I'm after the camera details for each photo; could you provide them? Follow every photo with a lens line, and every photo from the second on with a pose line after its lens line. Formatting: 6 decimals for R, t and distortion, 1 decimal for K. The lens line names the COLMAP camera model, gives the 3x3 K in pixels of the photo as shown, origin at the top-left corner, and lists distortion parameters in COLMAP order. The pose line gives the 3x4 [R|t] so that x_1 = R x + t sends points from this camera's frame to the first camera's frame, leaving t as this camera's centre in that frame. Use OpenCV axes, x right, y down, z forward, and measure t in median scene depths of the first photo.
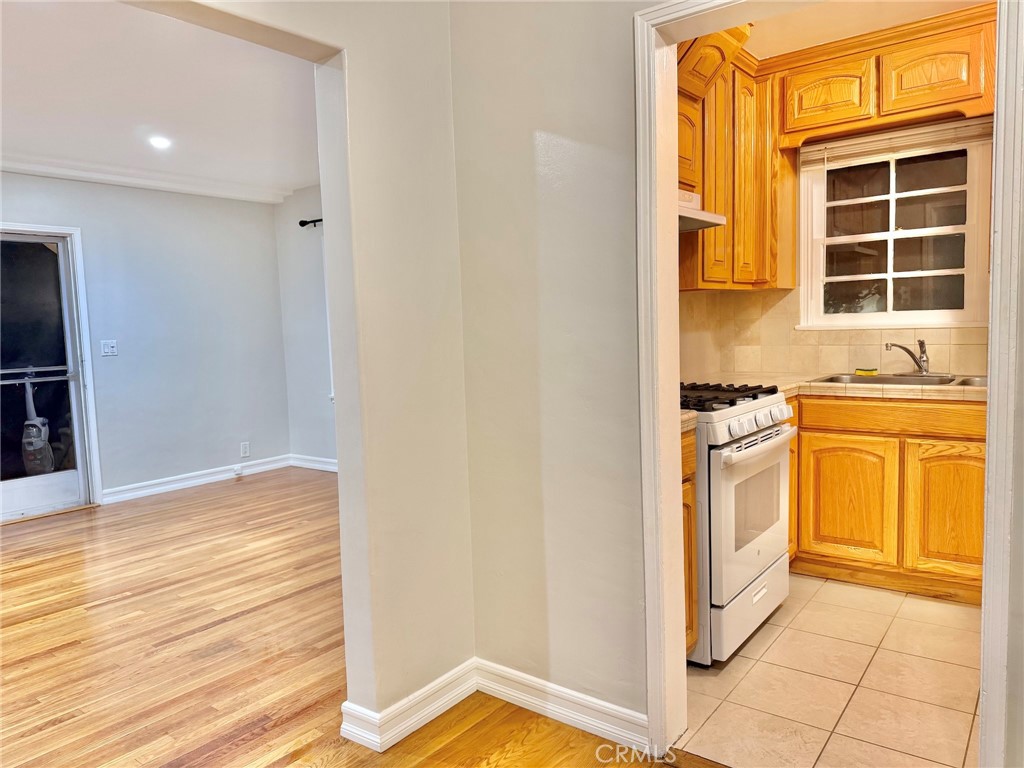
lens RADIAL K [[732.5, 0, 505.3], [0, 732.5, 386.2], [0, 0, 1]] dist [0.030174, -0.044043]
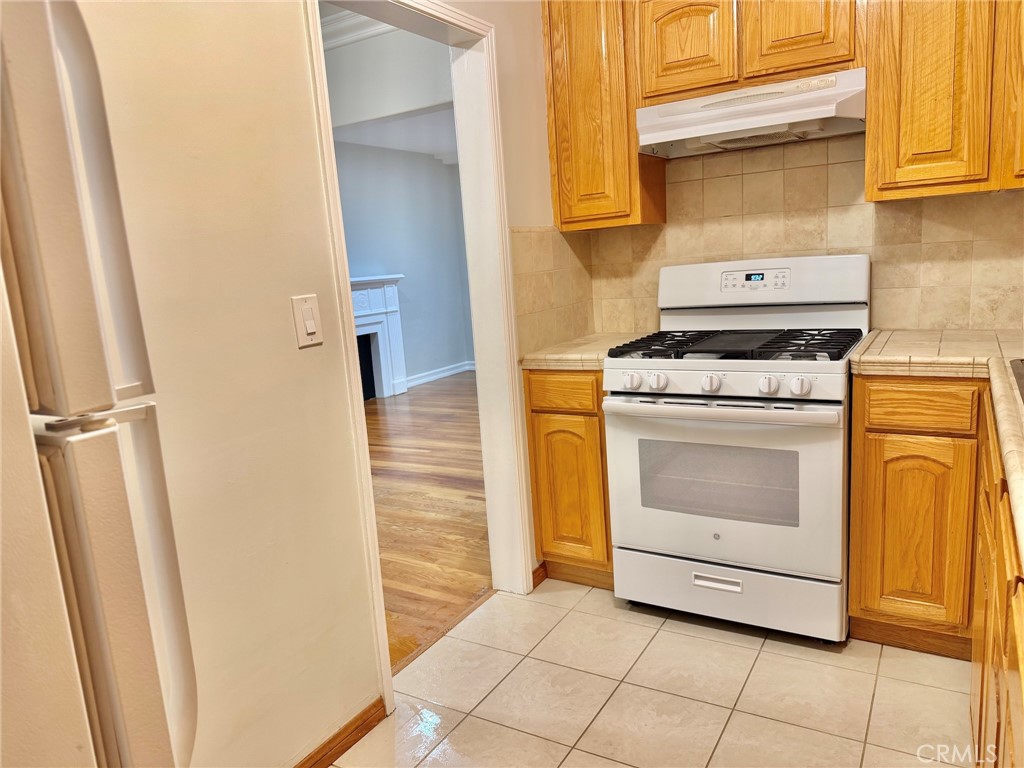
lens RADIAL K [[720.3, 0, 512.0], [0, 720.3, 384.0], [0, 0, 1]] dist [0.115822, -0.165964]
pose [[0.113839, 0.198666, -0.973433, 0.872249], [-0.022666, 0.980067, 0.197369, -0.085057], [0.993241, -0.000405, 0.116073, 0.523166]]
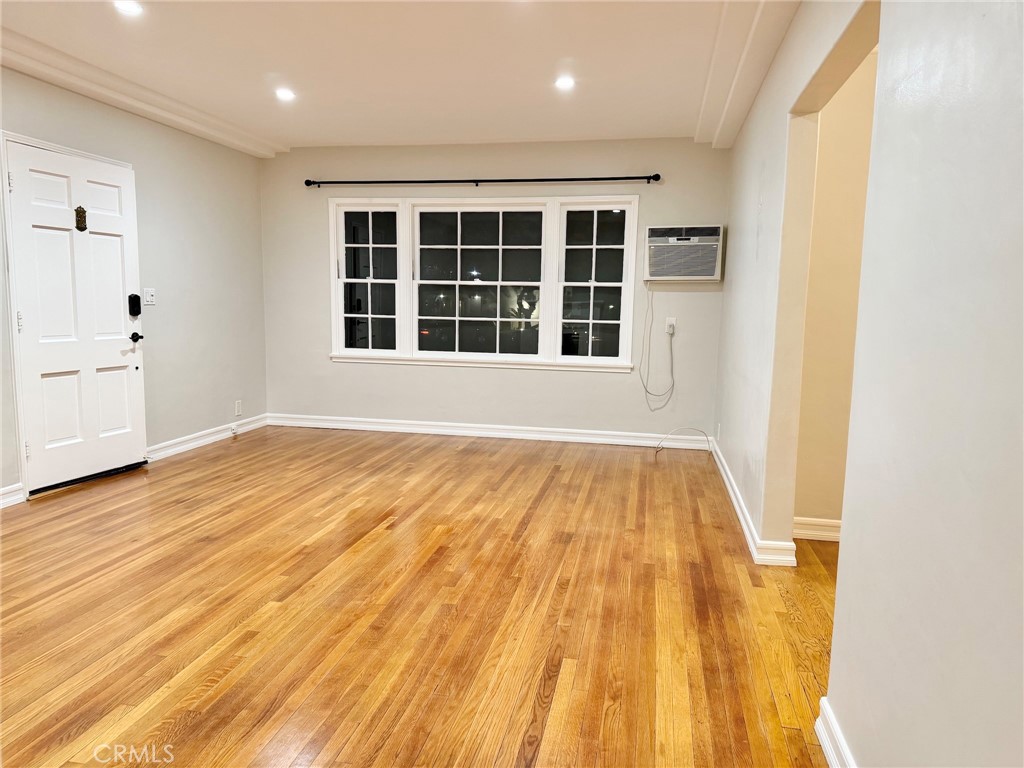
lens RADIAL K [[720.3, 0, 512.0], [0, 720.3, 384.0], [0, 0, 1]] dist [0.115822, -0.165964]
pose [[0.896538, -0.003298, 0.442955, -0.855679], [-0.008225, 0.999676, 0.024092, 0.052129], [-0.442890, -0.025243, 0.896220, -0.062076]]
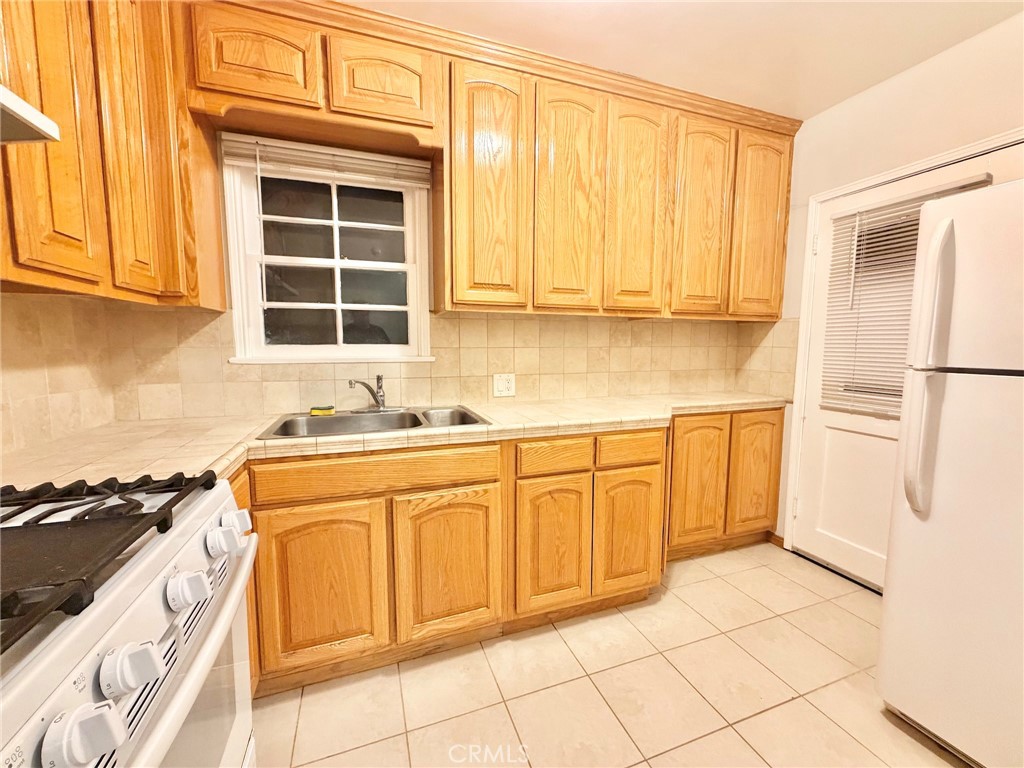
lens RADIAL K [[411.1, 0, 512.6], [0, 411.1, 382.9], [0, 0, 1]] dist [-0.001226, -0.000064]
pose [[0.538568, -0.046940, 0.841274, 0.198998], [0.054686, 0.998289, 0.020691, -0.052214], [-0.840806, 0.034862, 0.540213, 0.545025]]
